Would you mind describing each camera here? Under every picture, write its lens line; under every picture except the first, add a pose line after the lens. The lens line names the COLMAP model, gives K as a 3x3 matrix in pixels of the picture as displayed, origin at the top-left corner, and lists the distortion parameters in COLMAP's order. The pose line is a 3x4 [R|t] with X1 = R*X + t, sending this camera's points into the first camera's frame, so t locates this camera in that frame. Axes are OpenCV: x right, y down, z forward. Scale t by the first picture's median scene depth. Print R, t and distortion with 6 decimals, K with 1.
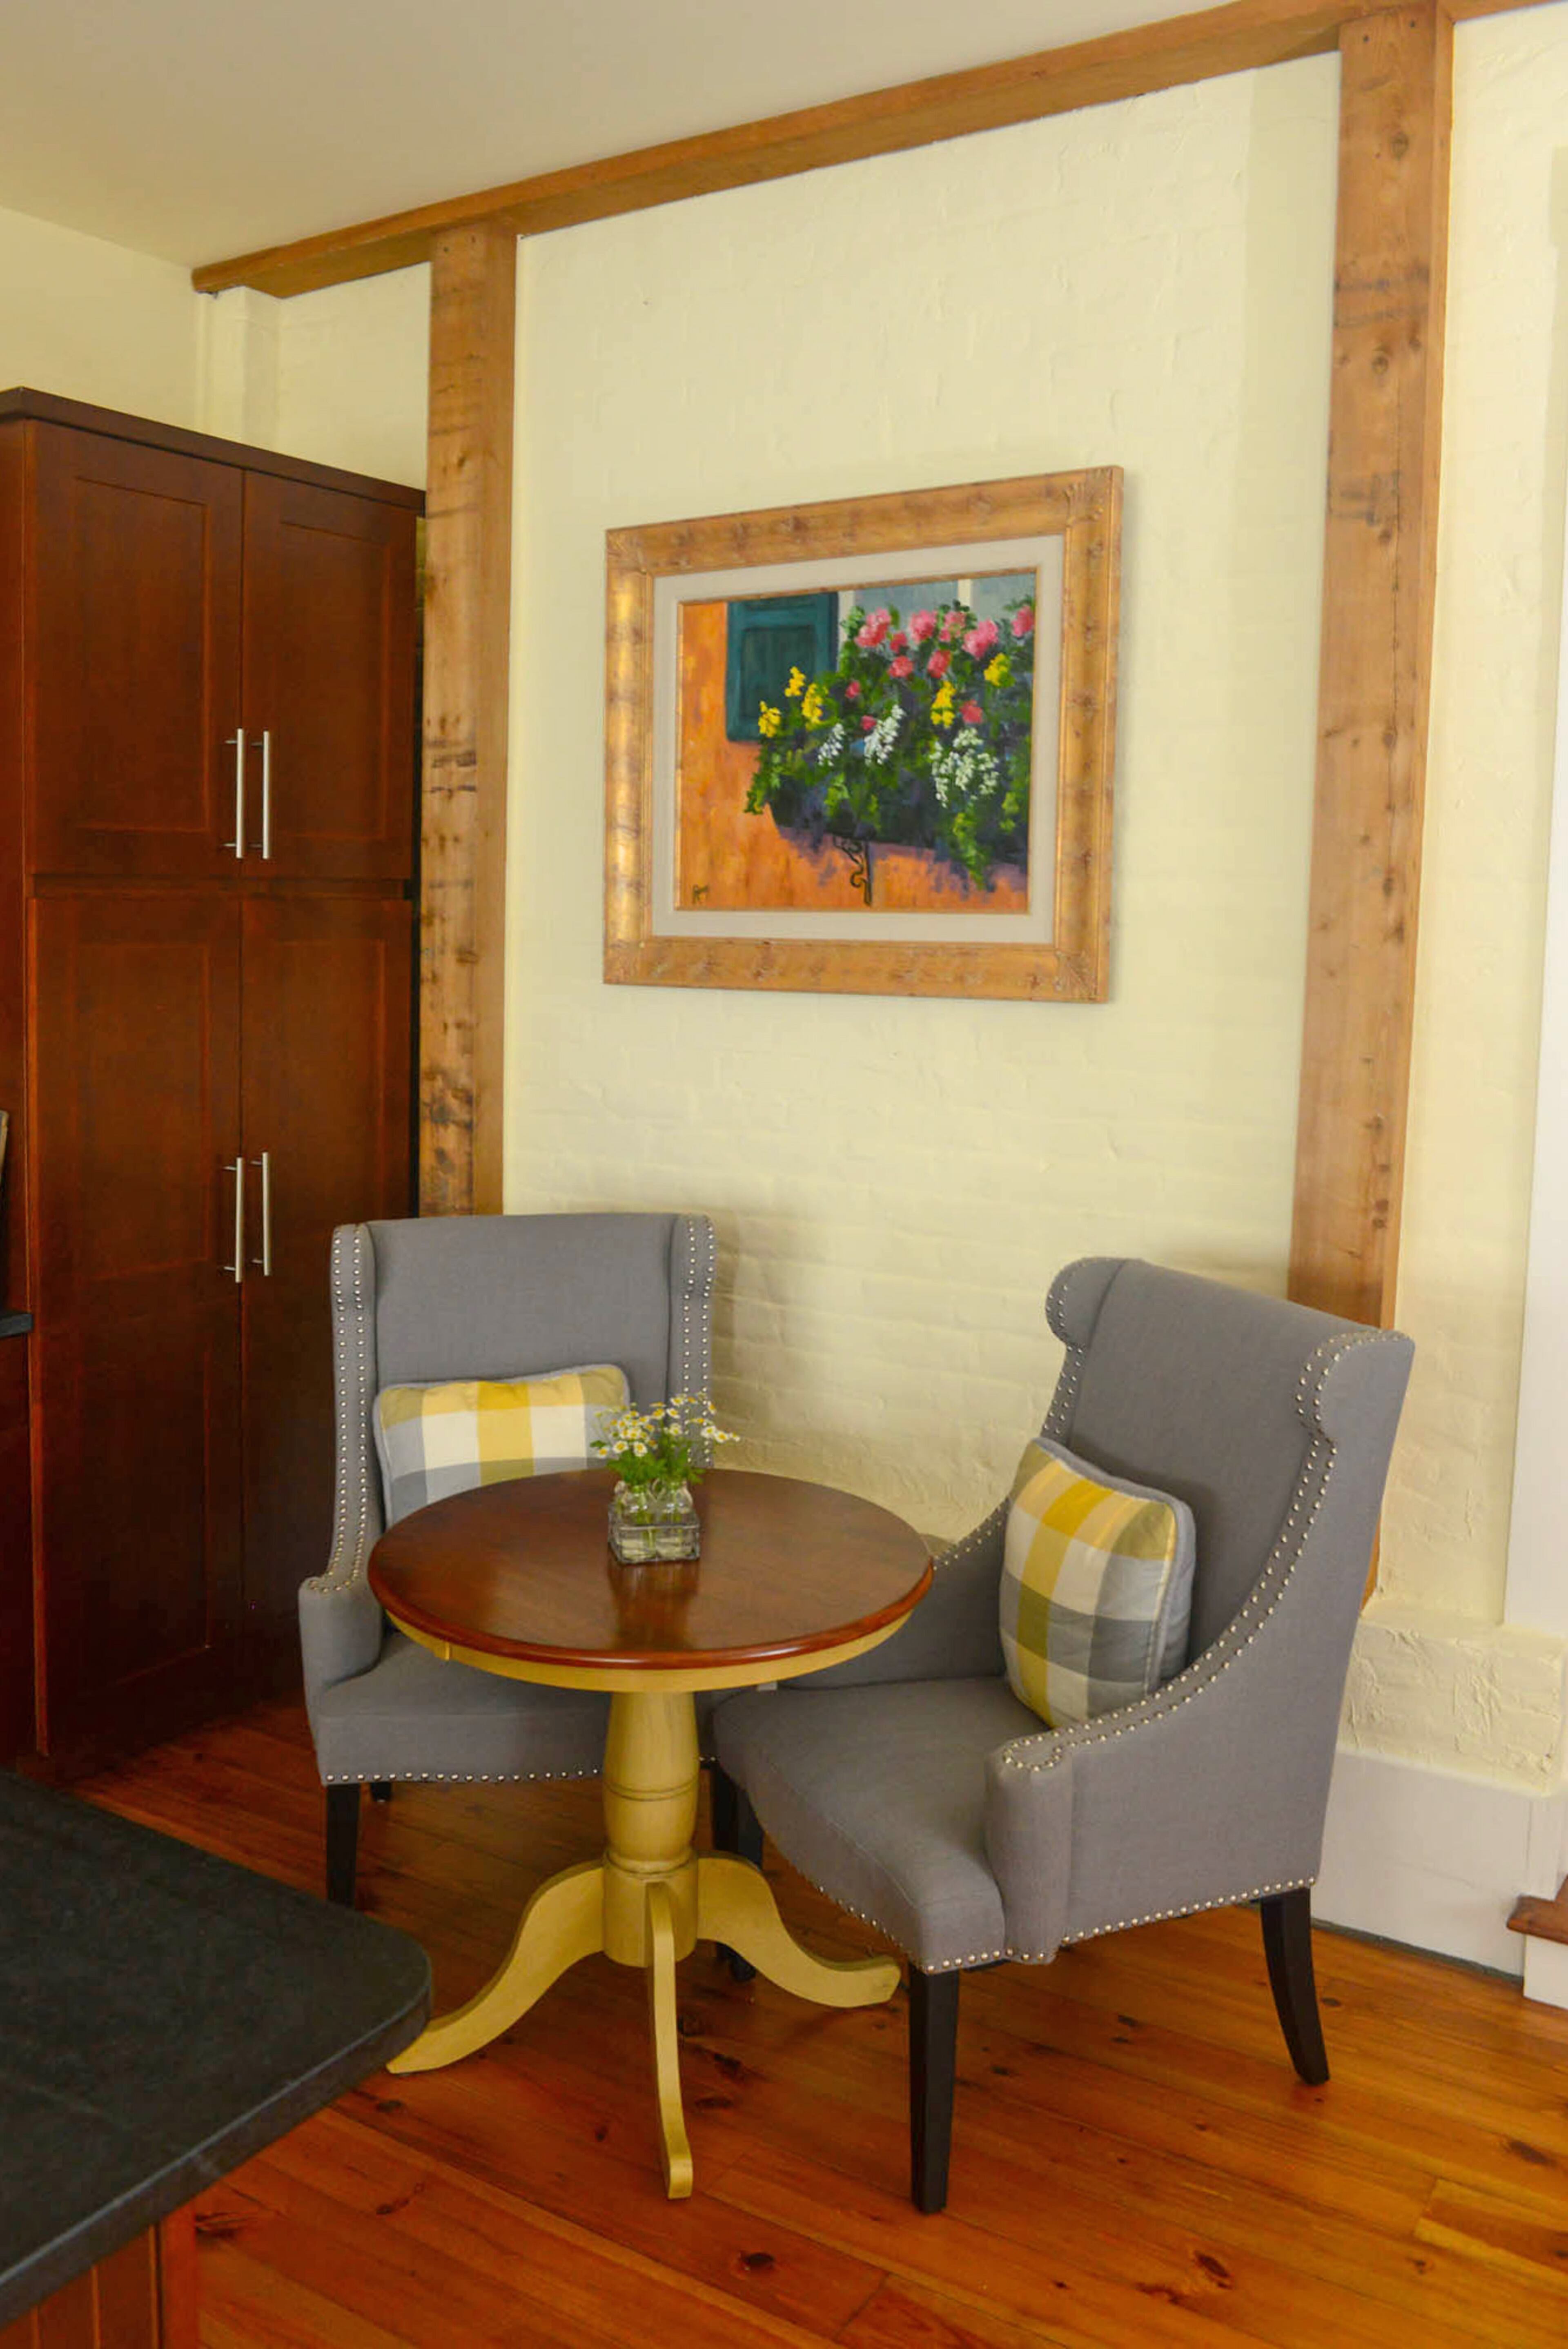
lens RADIAL K [[1919.1, 0, 783.2], [0, 1919.1, 1174.8], [0, 0, 1]] dist [-0.065407, 0.010195]
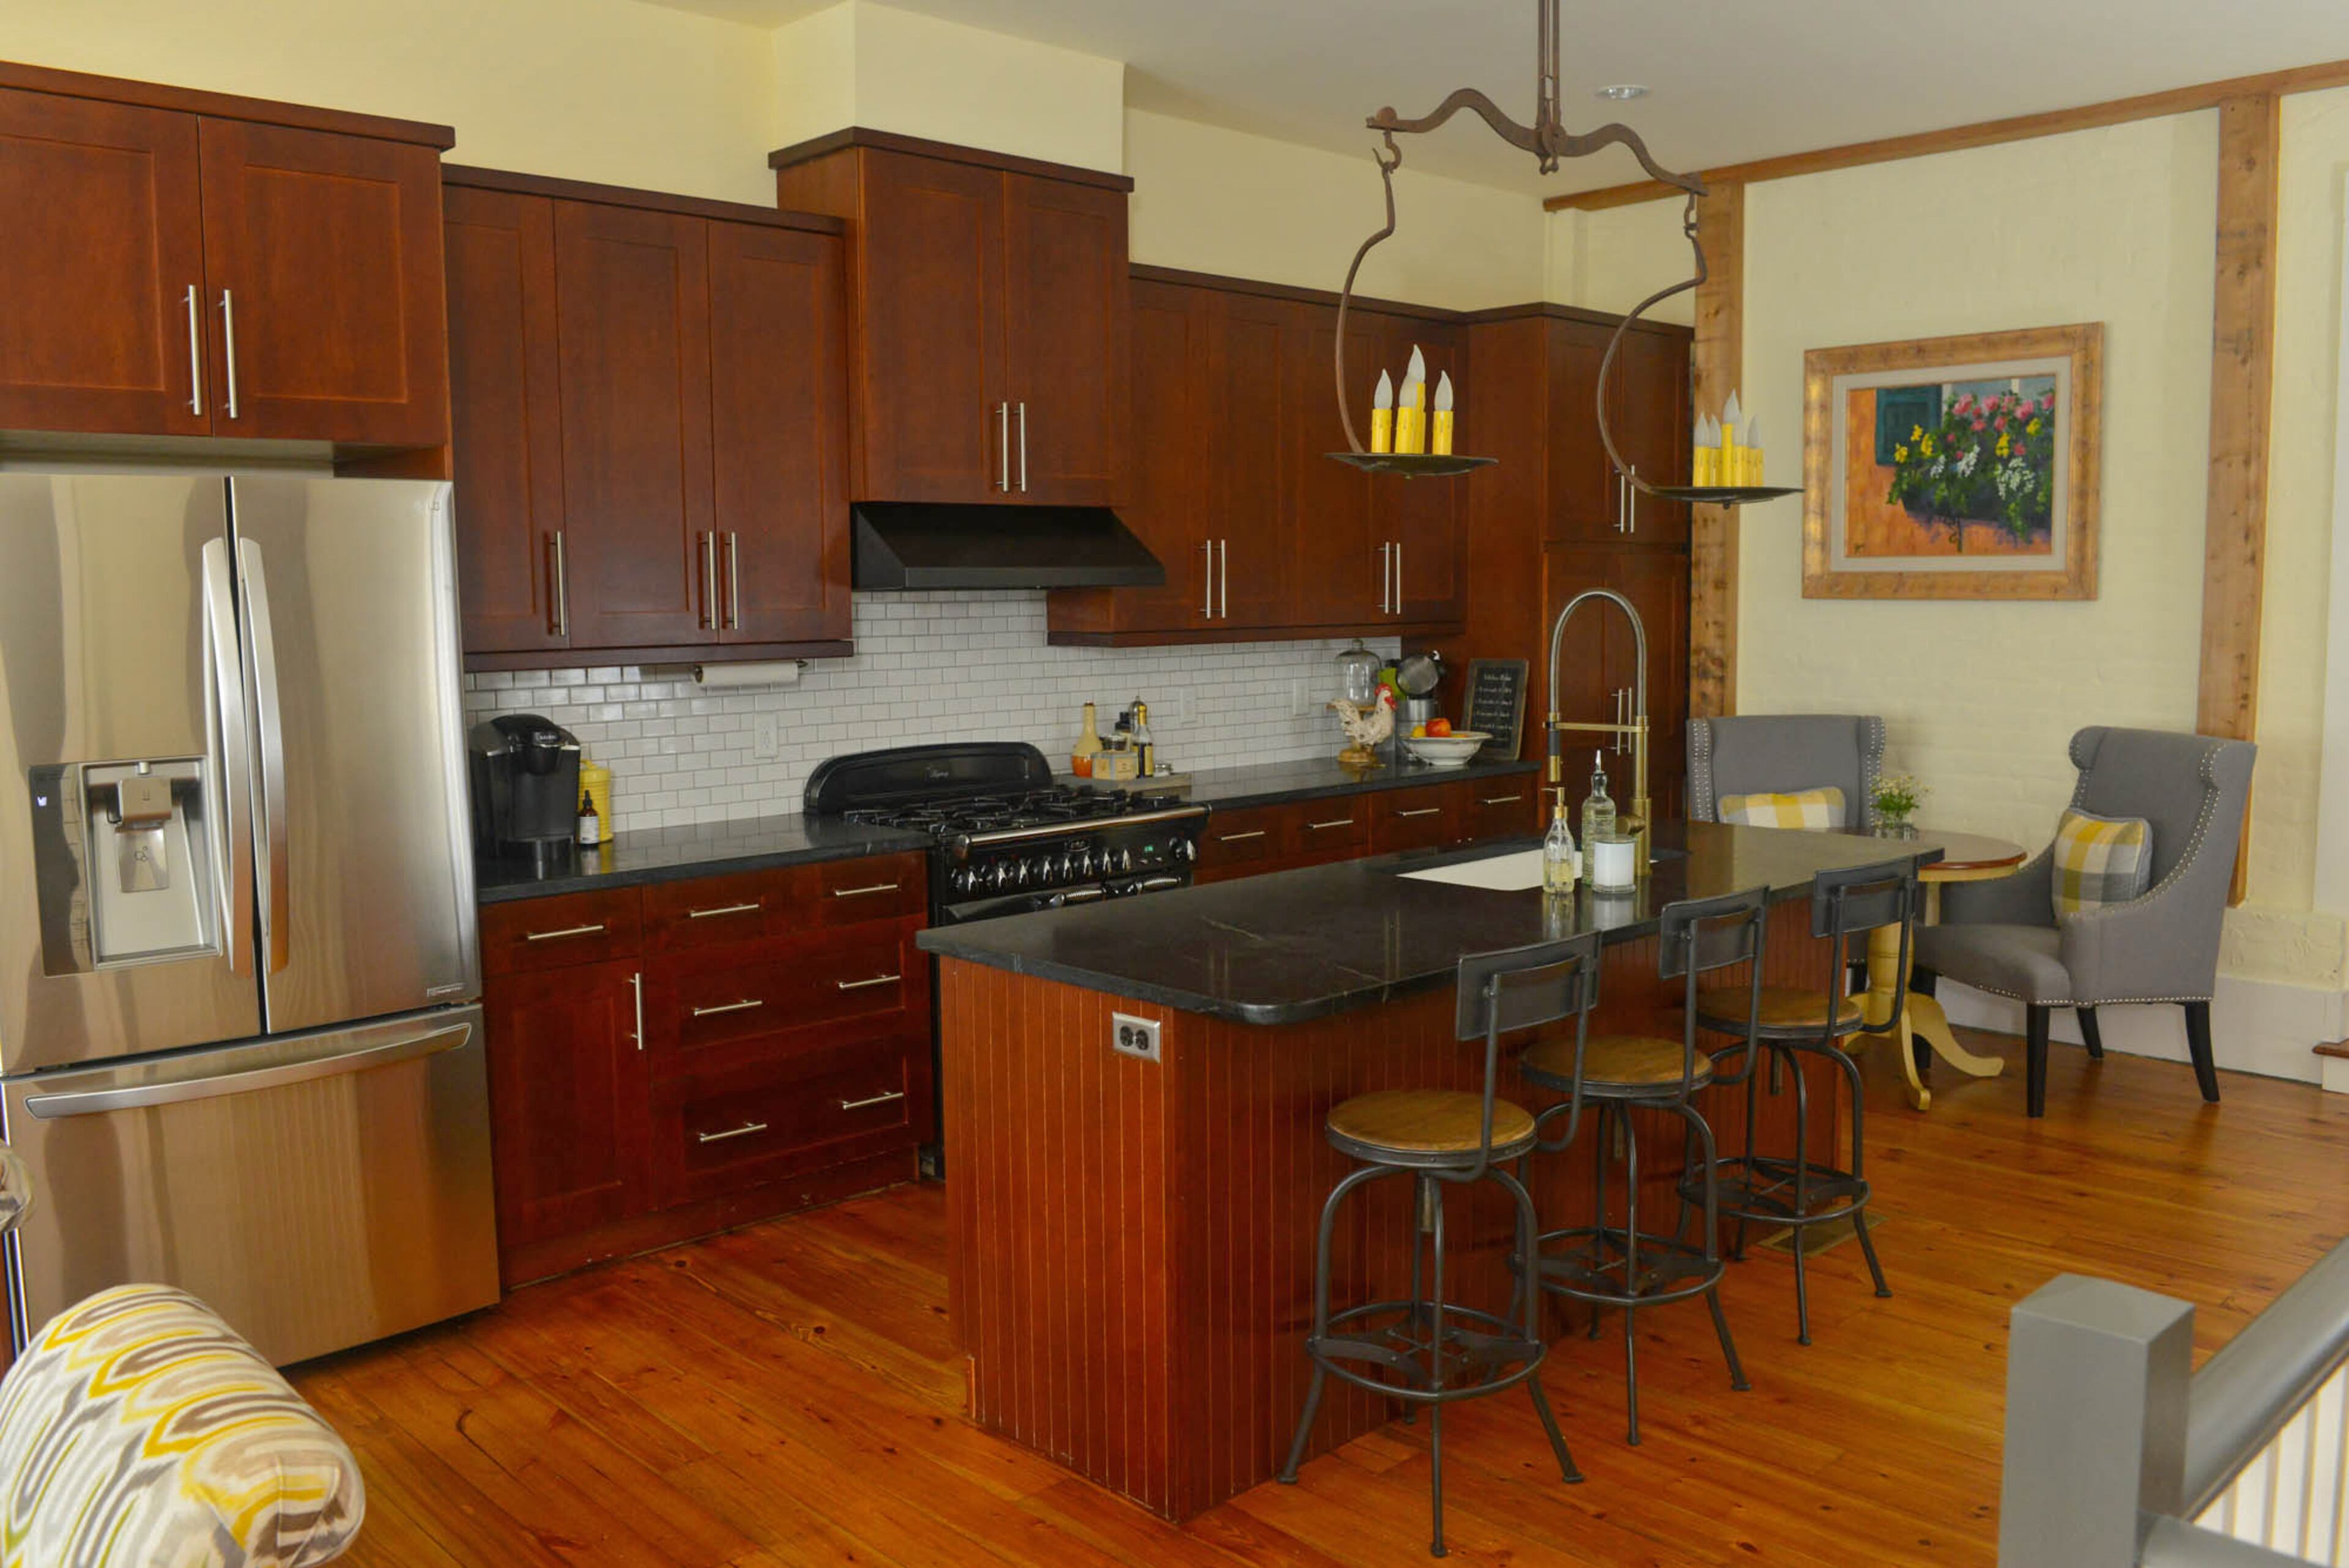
lens RADIAL K [[1919.1, 0, 1341.1], [0, 1919.1, 808.3], [0, 0, 1]] dist [-0.065407, 0.010195]
pose [[0.986229, 0.001535, -0.165376, -0.253936], [-0.004904, 0.999789, -0.019965, 0.155170], [0.165310, 0.020501, 0.986028, -0.964198]]
